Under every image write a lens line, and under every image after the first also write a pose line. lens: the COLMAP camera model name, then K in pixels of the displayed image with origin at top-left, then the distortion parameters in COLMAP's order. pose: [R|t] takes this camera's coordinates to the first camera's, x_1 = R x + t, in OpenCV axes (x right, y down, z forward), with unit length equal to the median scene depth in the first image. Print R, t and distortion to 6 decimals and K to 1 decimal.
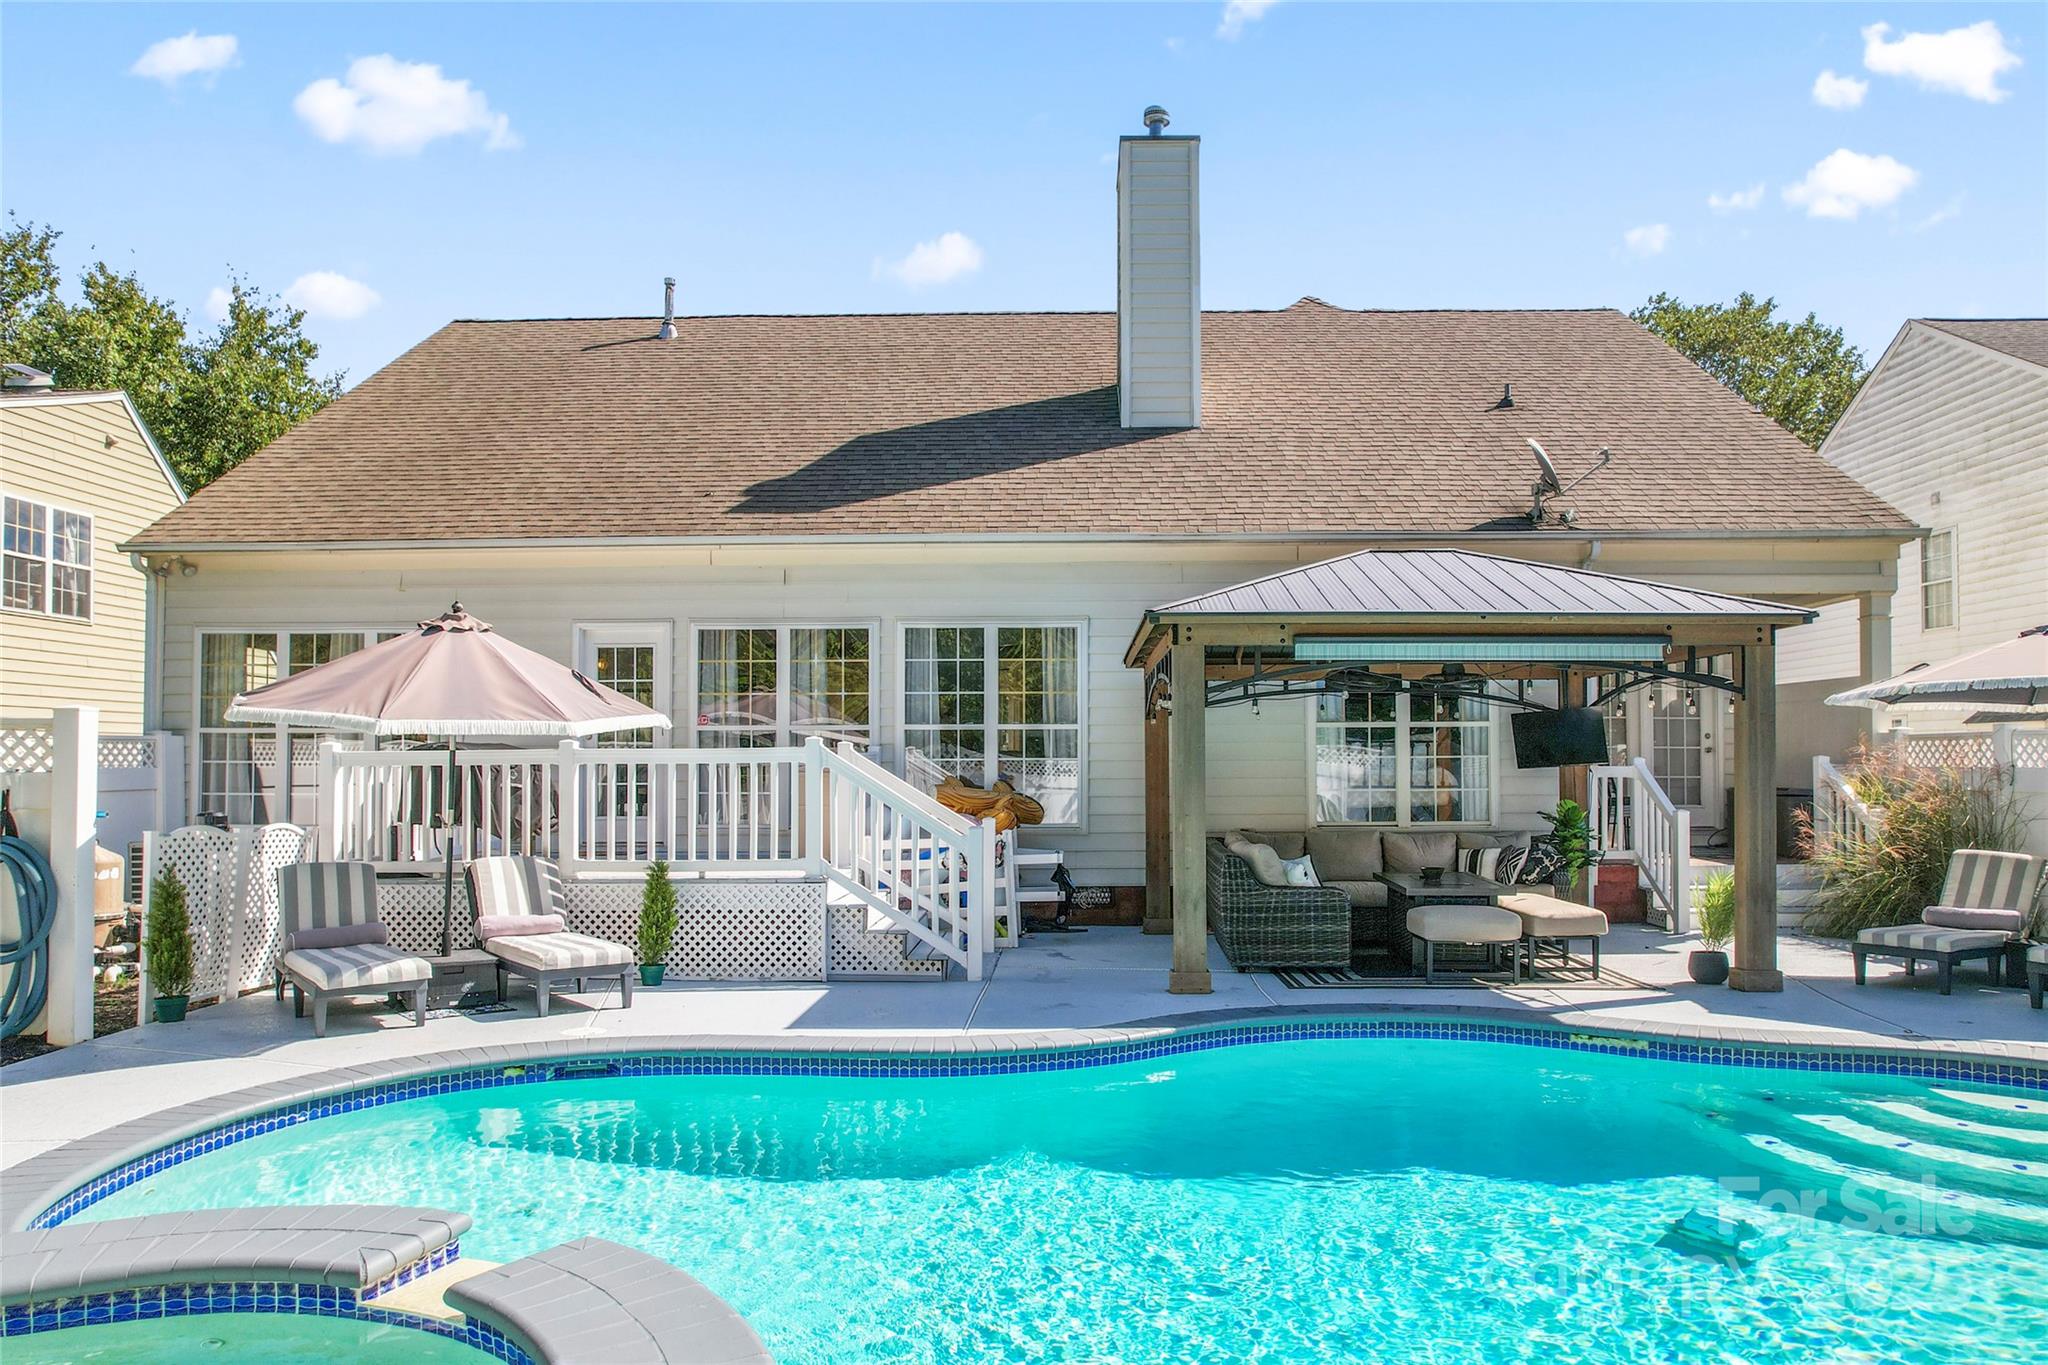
lens RADIAL K [[1319.5, 0, 1049.9], [0, 1319.5, 724.4], [0, 0, 1]] dist [-0.059702, 0.042892]
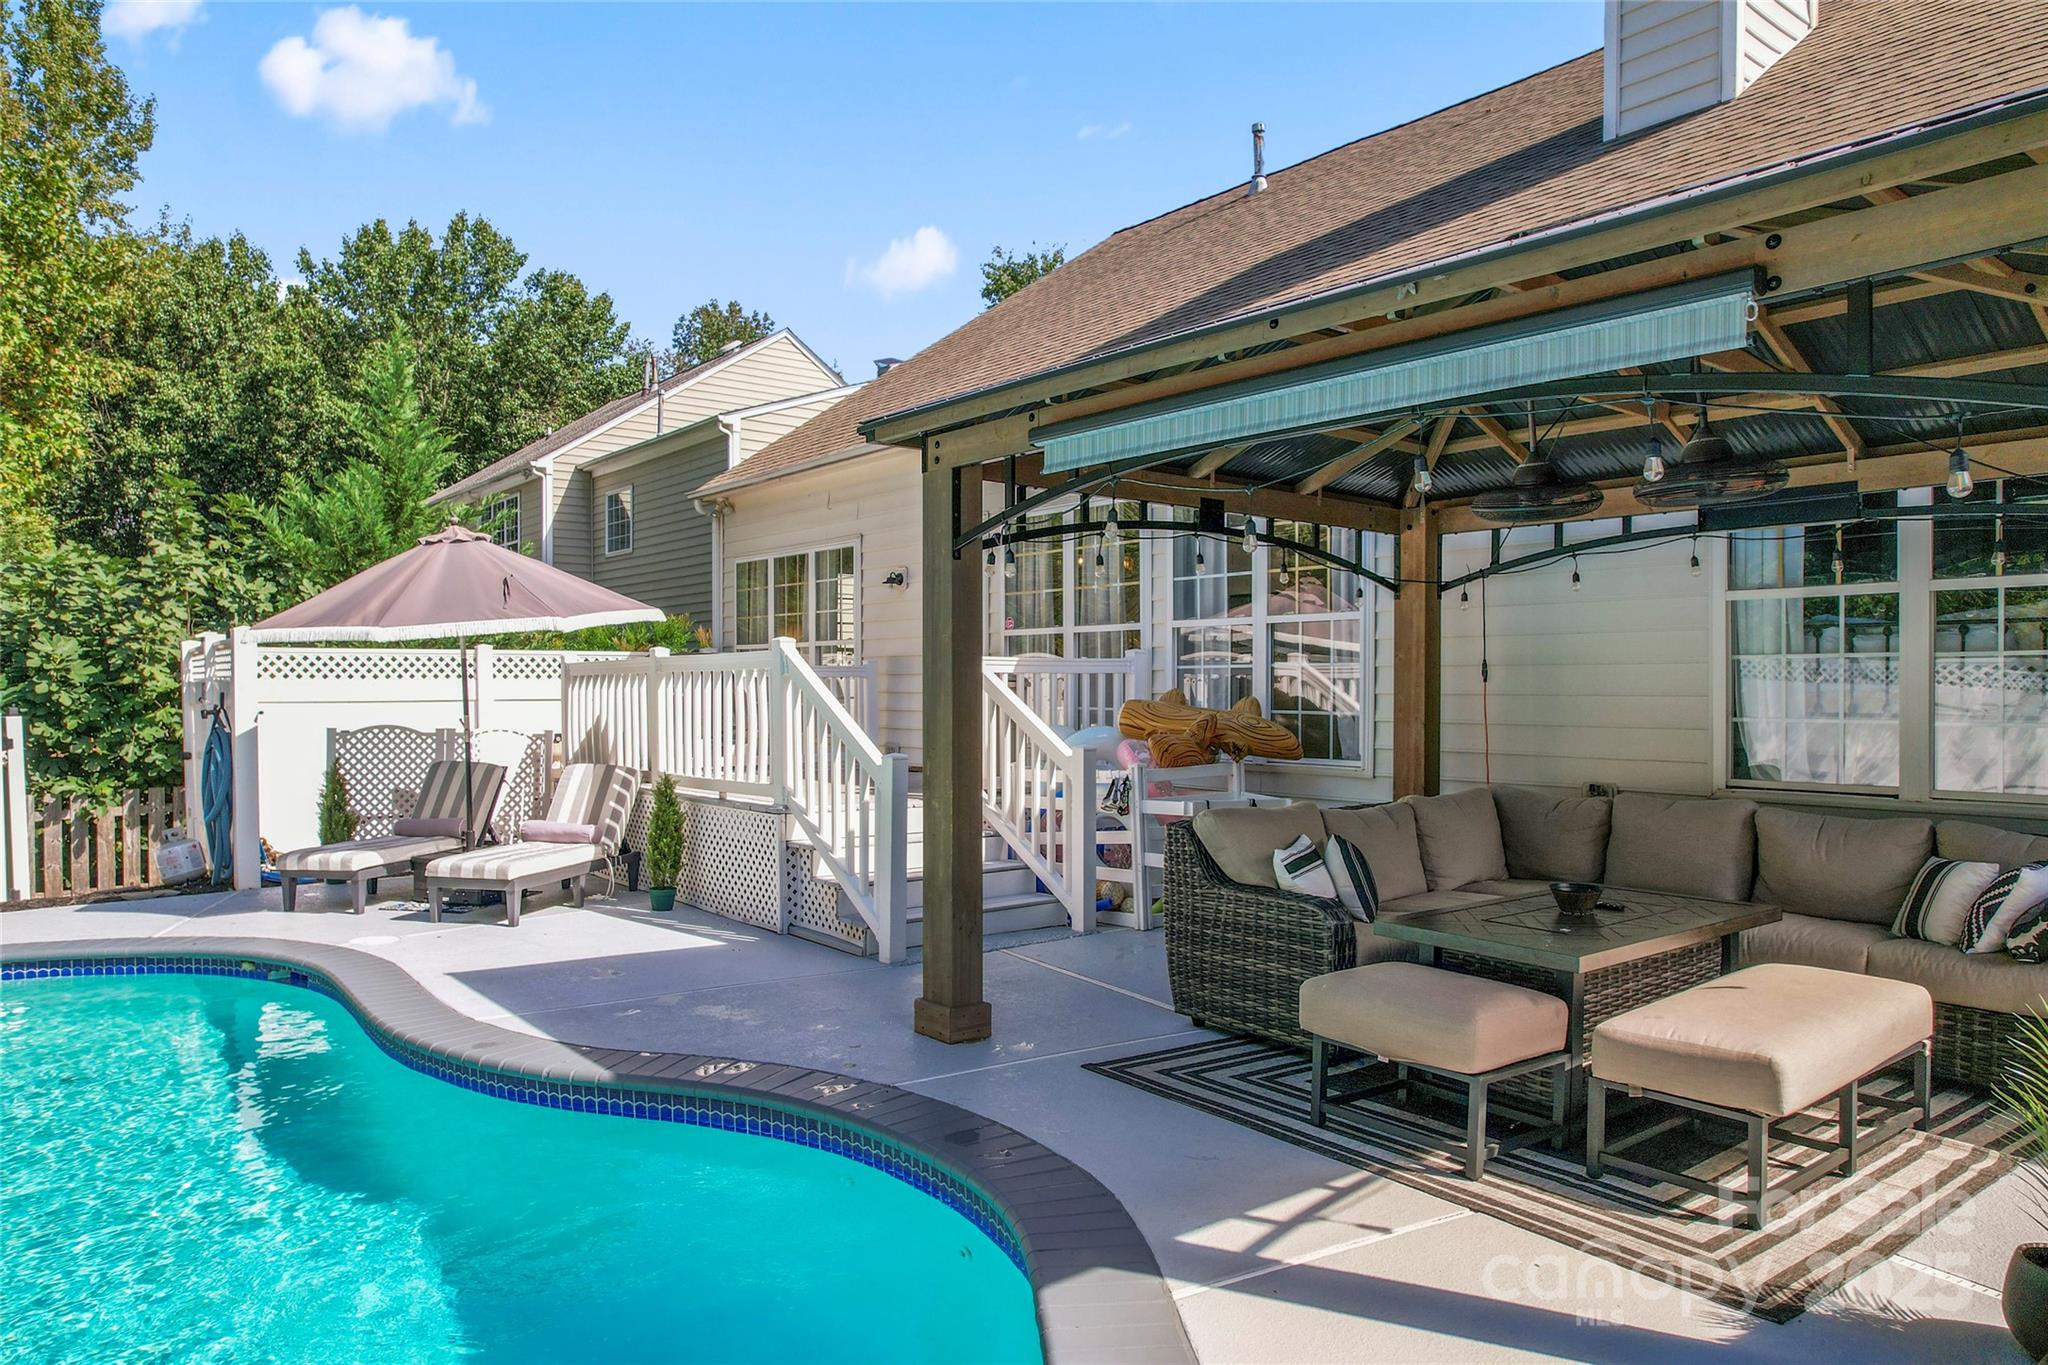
lens RADIAL K [[1319.5, 0, 1029.9], [0, 1319.5, 698.4], [0, 0, 1]] dist [-0.059702, 0.042892]
pose [[0.641853, 0.010444, -0.766757, 0.435283], [0.022836, 0.999203, 0.032726, 0.018739], [0.766488, -0.038514, 0.641103, 0.461010]]
